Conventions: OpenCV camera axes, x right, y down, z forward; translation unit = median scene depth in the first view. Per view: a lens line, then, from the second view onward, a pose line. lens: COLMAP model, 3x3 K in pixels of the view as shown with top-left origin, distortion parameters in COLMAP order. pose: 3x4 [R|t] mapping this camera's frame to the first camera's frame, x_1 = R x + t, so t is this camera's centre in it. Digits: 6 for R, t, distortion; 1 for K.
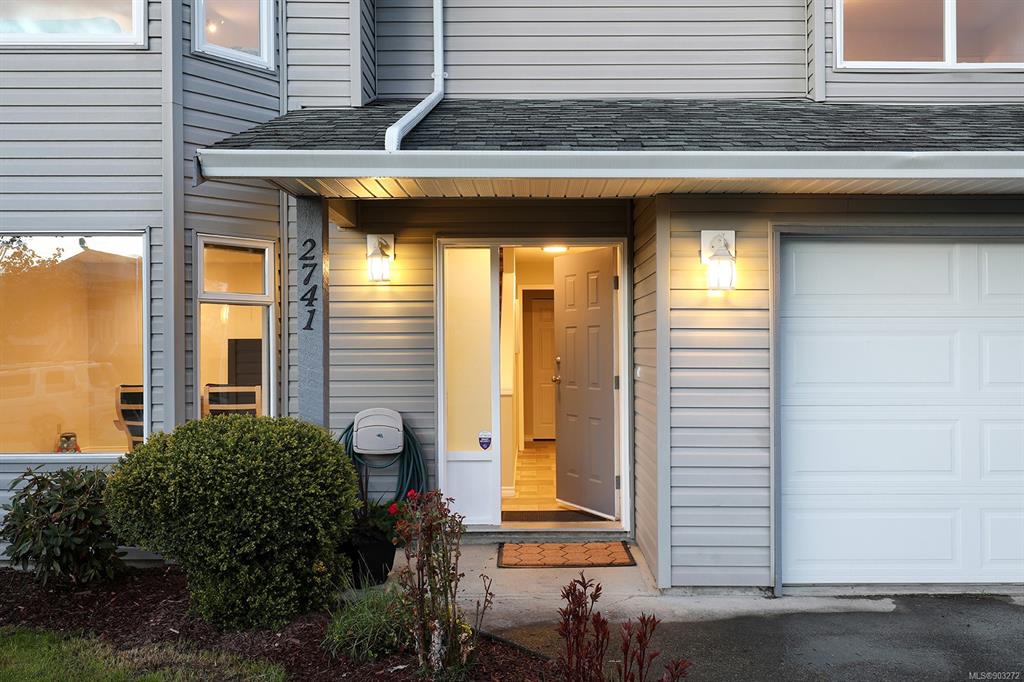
lens RADIAL K [[839.8, 0, 513.9], [0, 839.8, 358.4], [0, 0, 1]] dist [-0.002386, 0.001123]
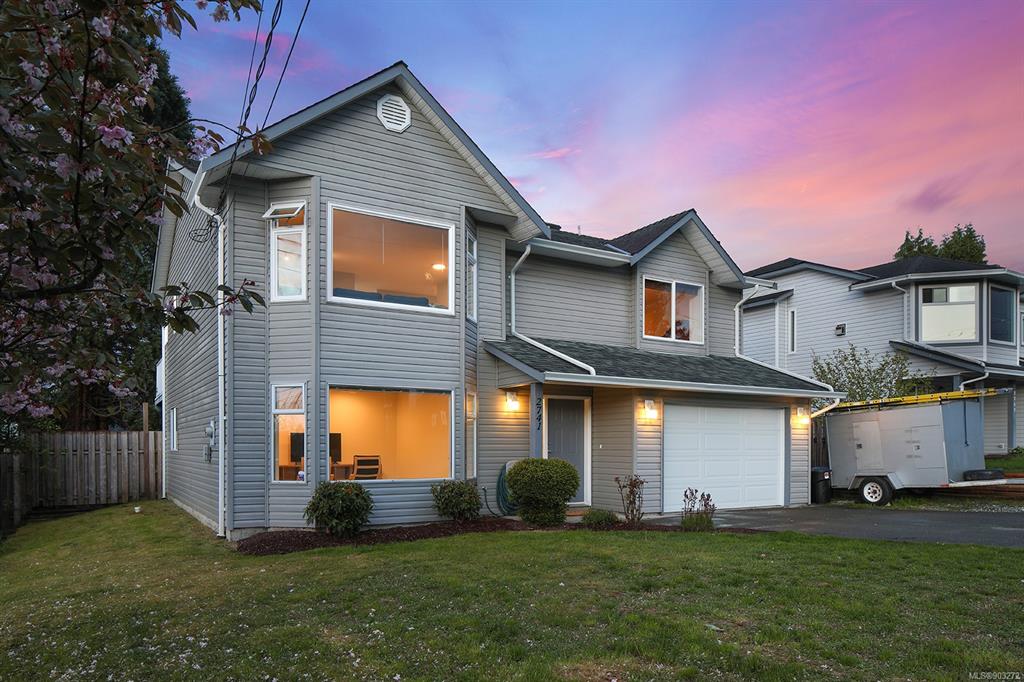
lens RADIAL K [[708.1, 0, 508.6], [0, 708.1, 438.5], [0, 0, 1]] dist [0.005200, 0.002159]
pose [[0.860658, 0.011142, 0.509062, -1.378838], [0.002754, 0.999644, -0.026537, 0.053795], [-0.509176, 0.024241, 0.860321, -0.902445]]
